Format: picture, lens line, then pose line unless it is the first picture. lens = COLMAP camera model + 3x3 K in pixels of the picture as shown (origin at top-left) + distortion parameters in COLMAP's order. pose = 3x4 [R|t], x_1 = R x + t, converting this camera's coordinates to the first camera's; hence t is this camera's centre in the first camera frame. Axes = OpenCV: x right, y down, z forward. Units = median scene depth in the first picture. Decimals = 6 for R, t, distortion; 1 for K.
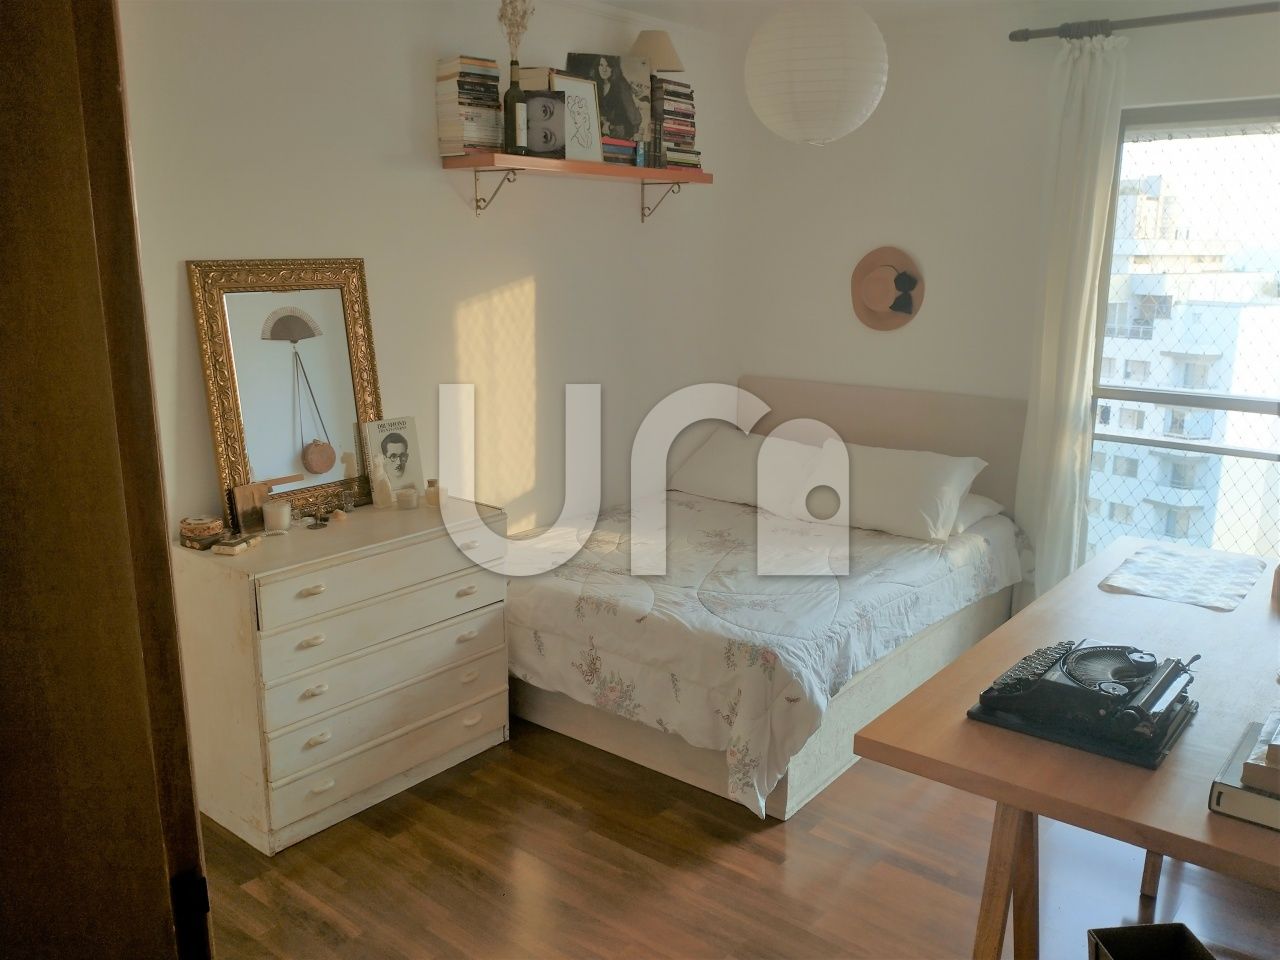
lens RADIAL K [[1043.4, 0, 633.9], [0, 1043.4, 481.6], [0, 0, 1]] dist [0.071760, -0.092387]
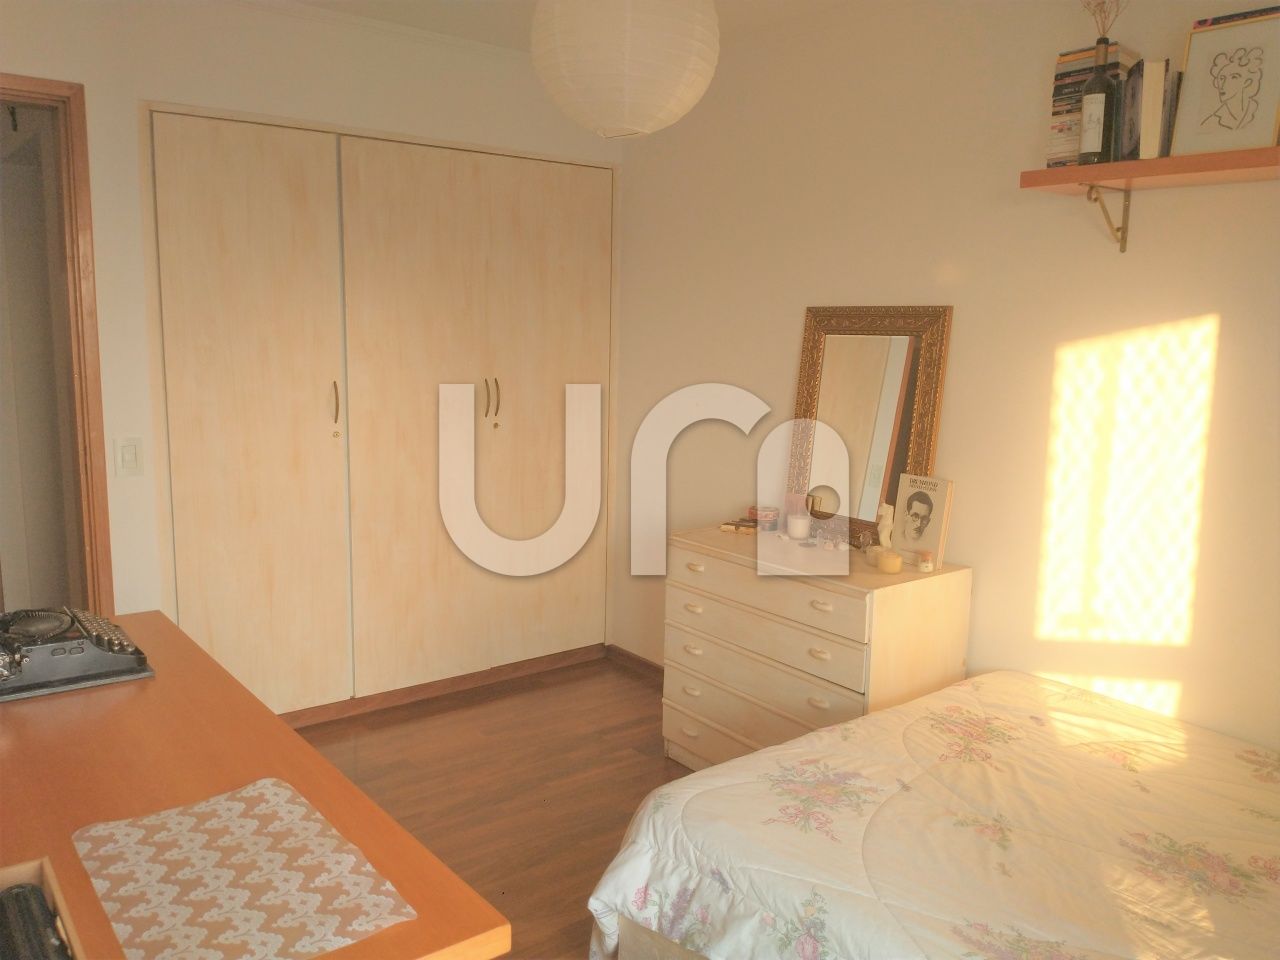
lens RADIAL K [[1076.7, 0, 636.4], [0, 1076.7, 476.3], [0, 0, 1]] dist [0.069809, -0.146859]
pose [[-0.242773, 0.150136, -0.958395, 0.744394], [-0.211883, 0.955891, 0.203416, -0.200073], [0.946661, 0.252452, -0.200253, 0.945227]]
